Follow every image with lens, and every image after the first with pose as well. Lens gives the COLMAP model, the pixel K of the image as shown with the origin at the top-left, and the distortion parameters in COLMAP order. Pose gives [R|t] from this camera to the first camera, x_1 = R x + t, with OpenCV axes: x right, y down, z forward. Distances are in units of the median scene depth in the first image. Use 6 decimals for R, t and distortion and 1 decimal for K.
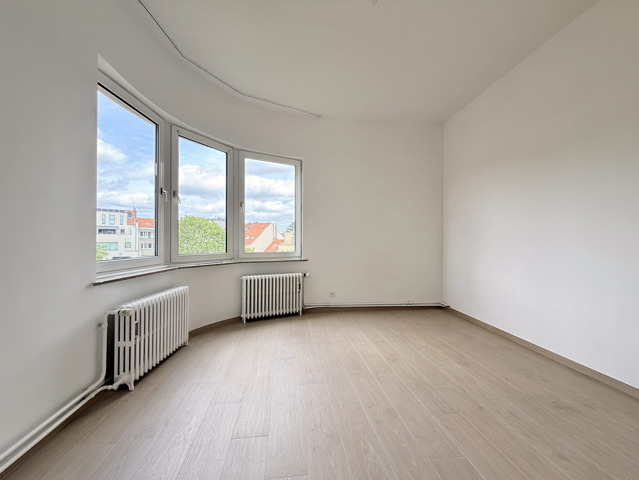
lens RADIAL K [[261.1, 0, 319.5], [0, 261.1, 240.0], [0, 0, 1]] dist [-0.000900, -0.000061]
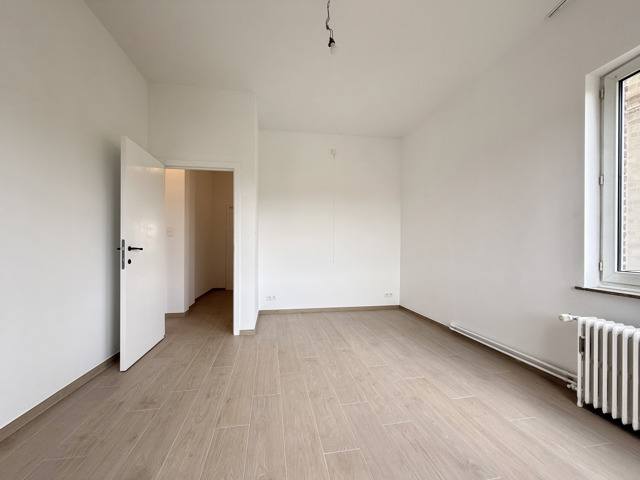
lens RADIAL K [[261.5, 0, 320.0], [0, 261.5, 240.0], [0, 0, 1]] dist [-0.000900, -0.000061]
pose [[-0.998524, -0.011767, -0.053017, 0.298762], [-0.010400, 0.999608, -0.025980, 0.007045], [0.053302, -0.025390, -0.998256, 2.047466]]
